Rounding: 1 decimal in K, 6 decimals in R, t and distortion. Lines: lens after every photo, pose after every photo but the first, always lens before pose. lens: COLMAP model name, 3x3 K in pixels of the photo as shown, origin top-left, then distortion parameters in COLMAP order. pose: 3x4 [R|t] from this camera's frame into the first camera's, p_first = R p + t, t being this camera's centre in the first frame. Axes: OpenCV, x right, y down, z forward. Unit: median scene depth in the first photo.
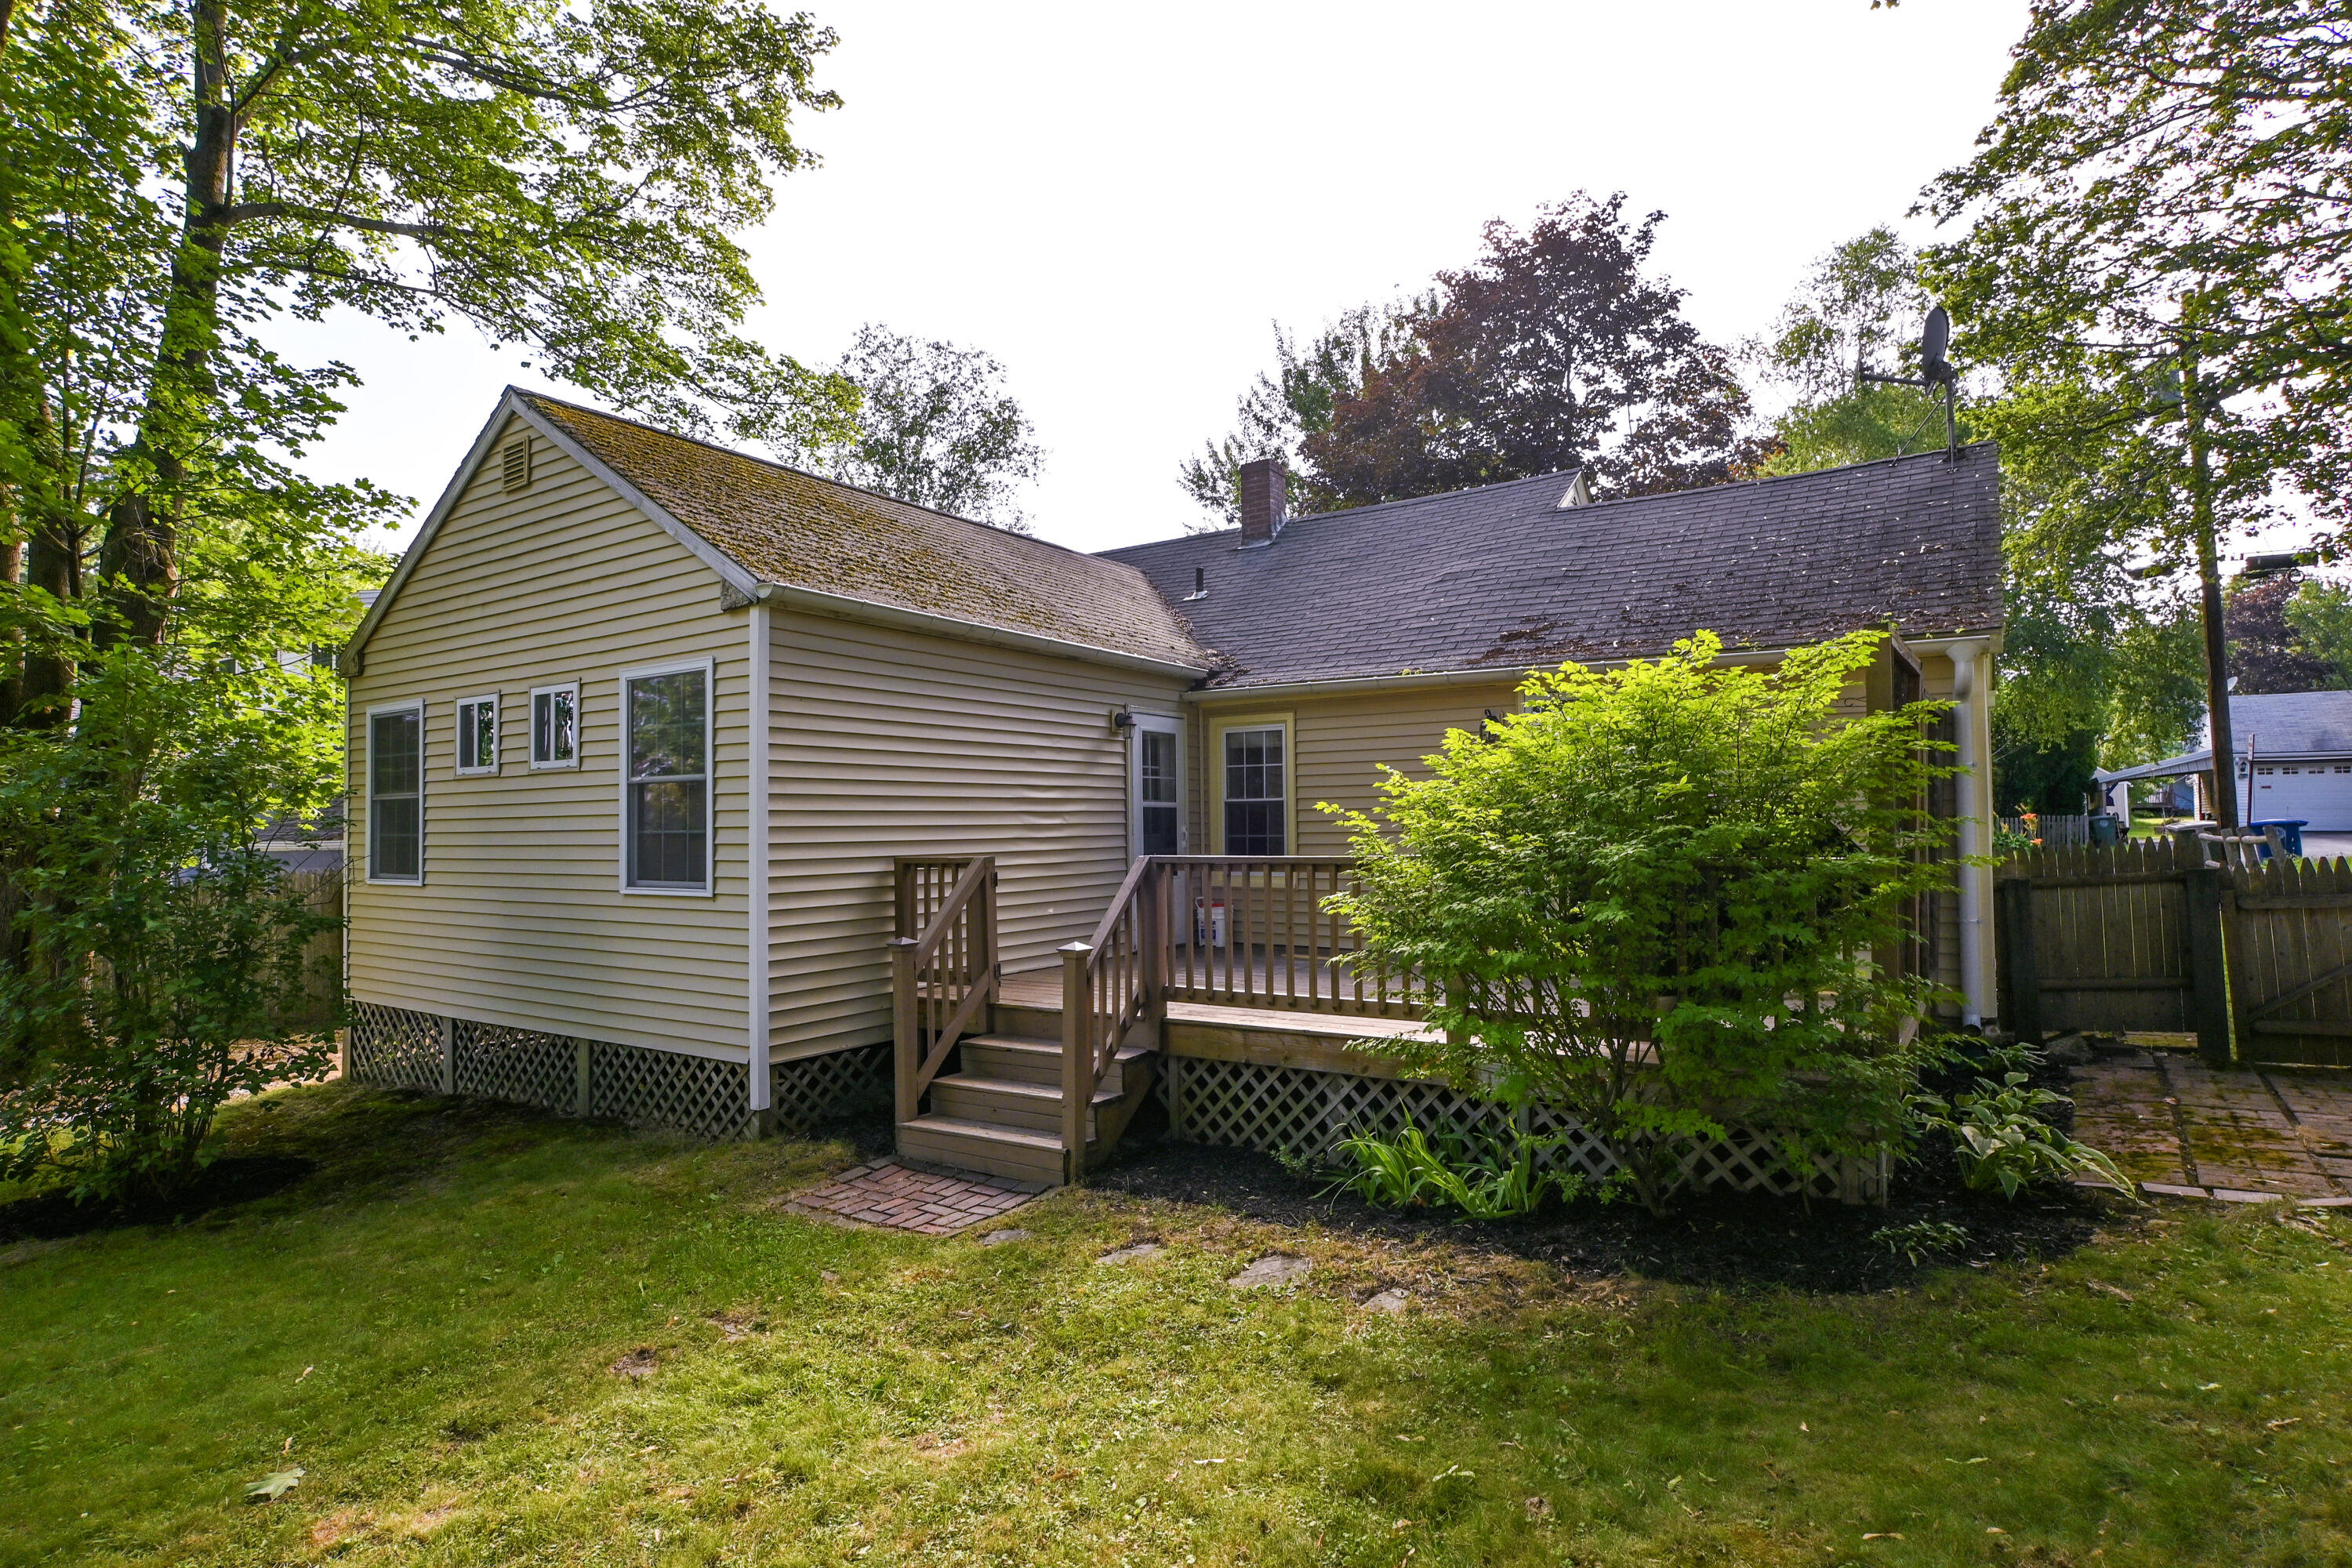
lens RADIAL K [[1224.6, 0, 1179.5], [0, 1224.6, 785.2], [0, 0, 1]] dist [-0.014279, 0.011063]
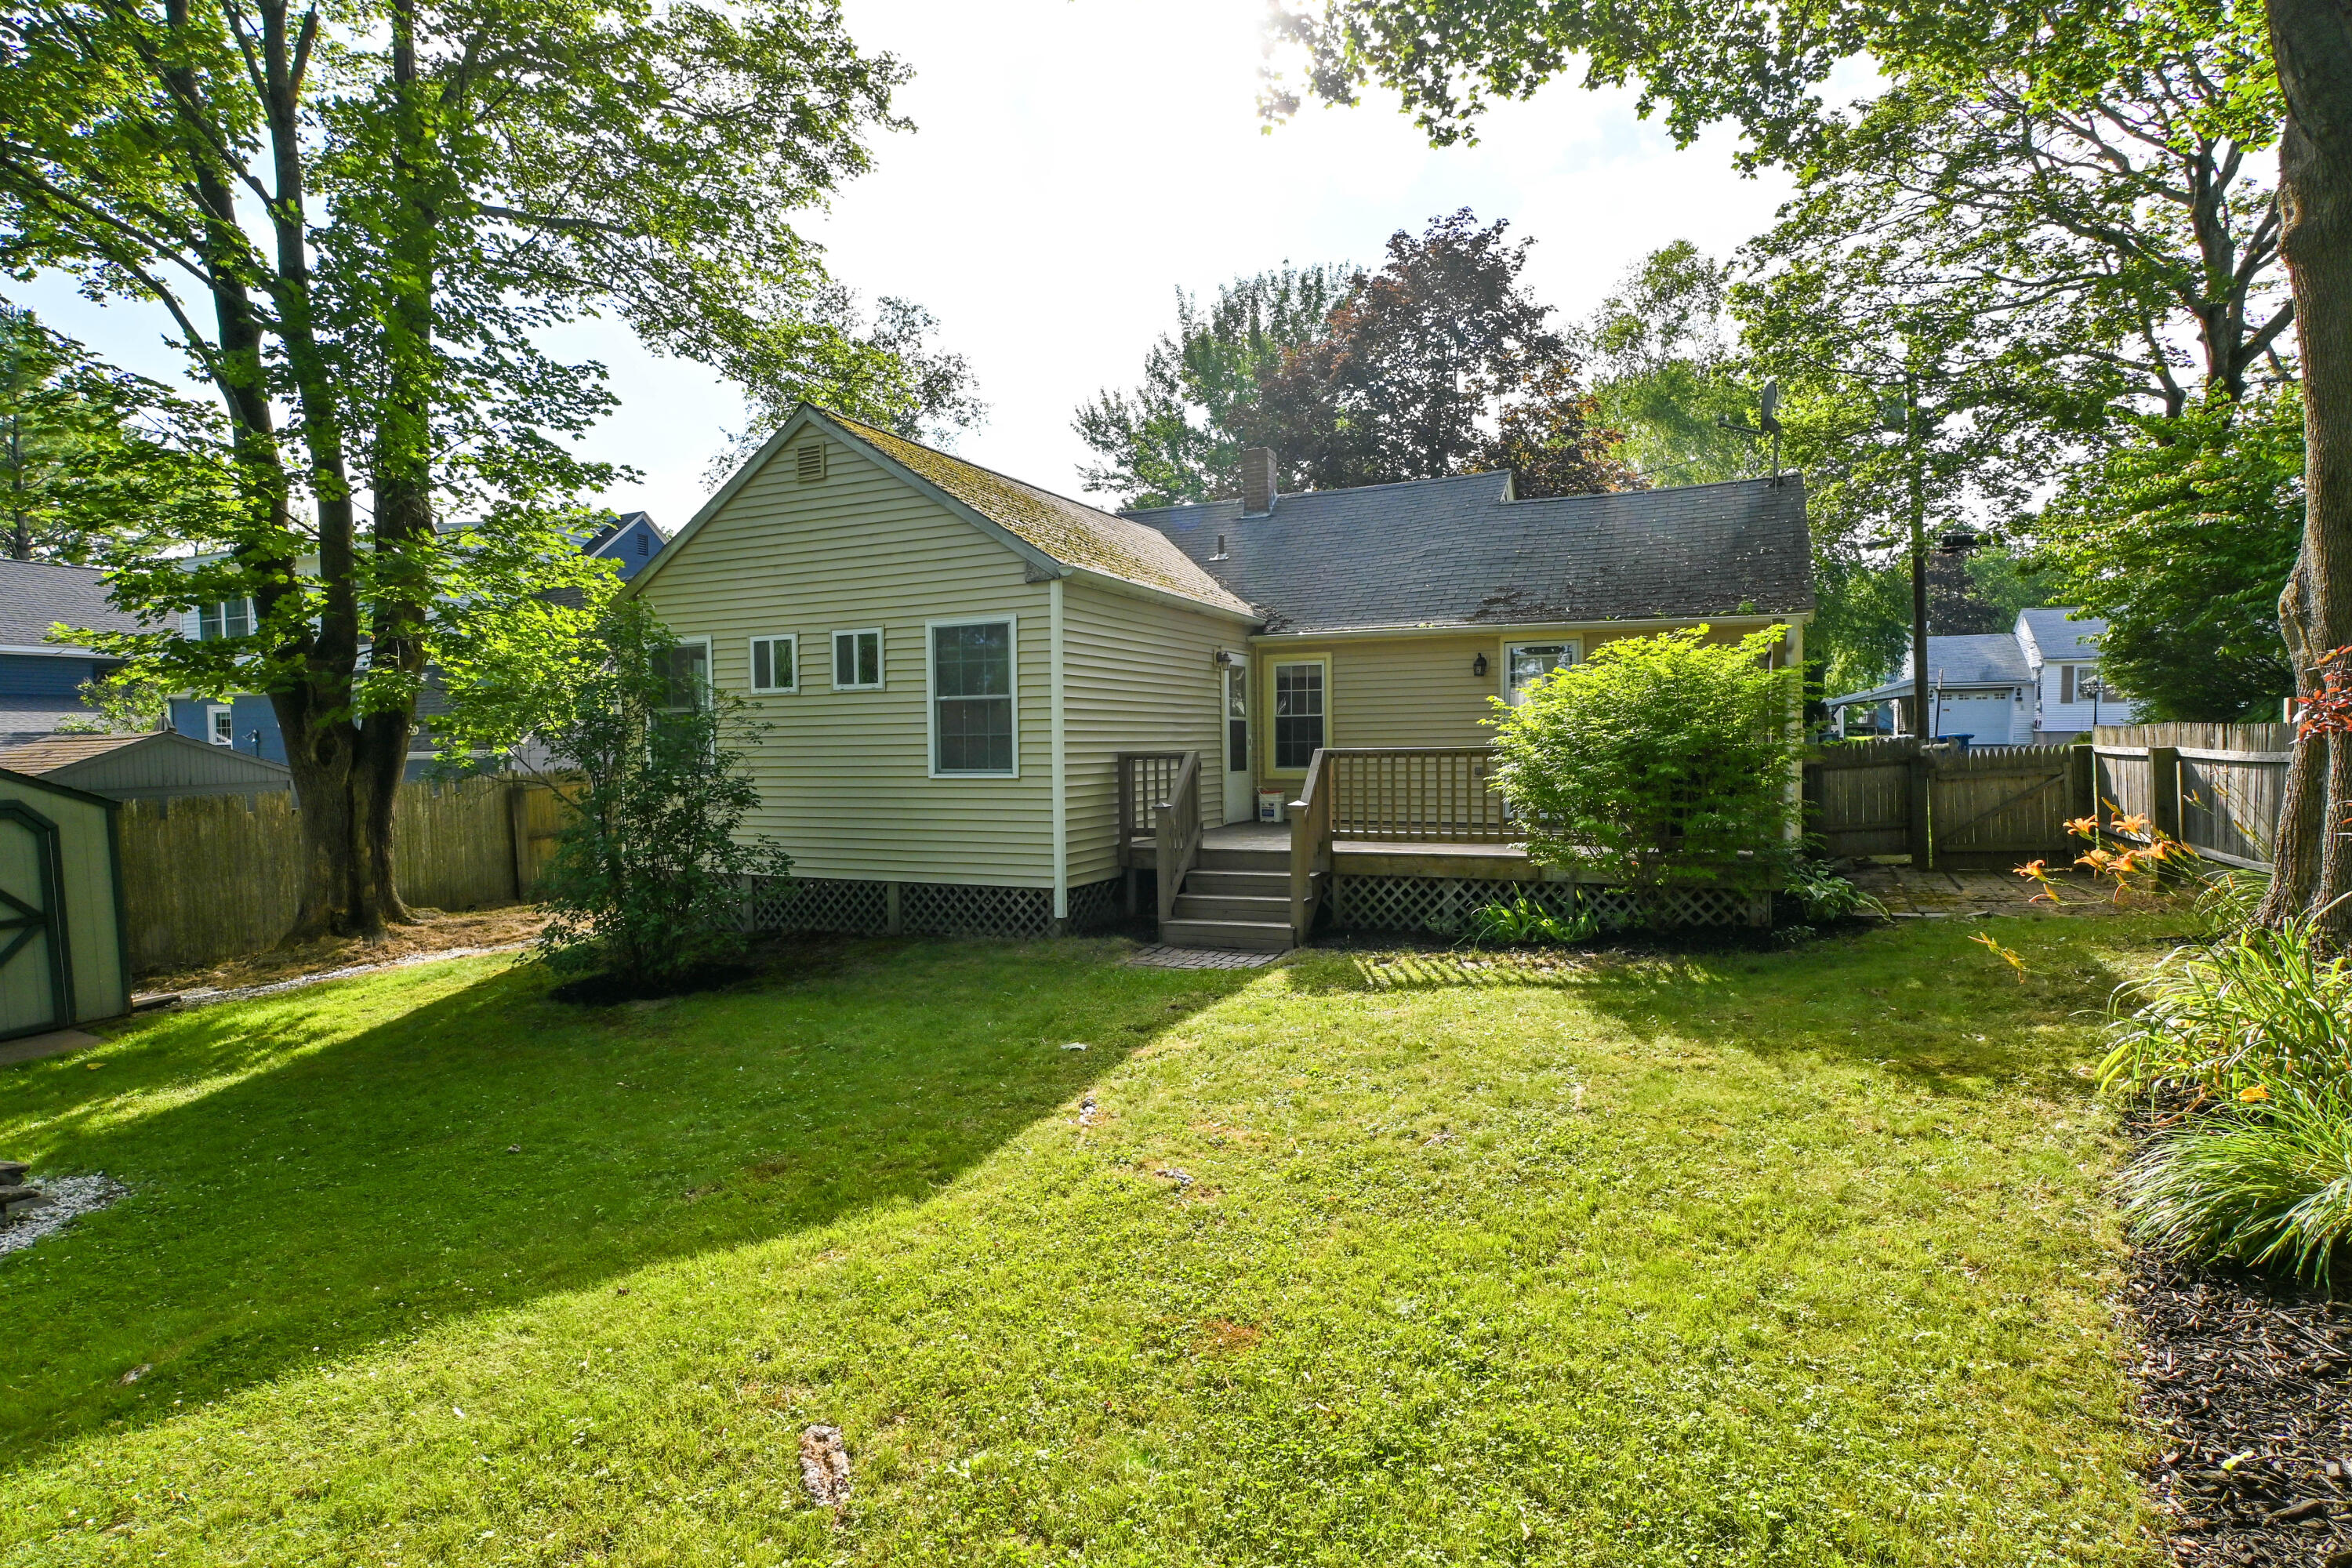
lens RADIAL K [[1198.2, 0, 1170.5], [0, 1198.2, 788.4], [0, 0, 1]] dist [-0.016208, 0.011631]
pose [[0.988052, -0.006402, 0.153989, -0.190555], [-0.004292, 0.997606, 0.069018, 0.001168], [-0.154062, -0.068854, 0.985659, -0.203983]]
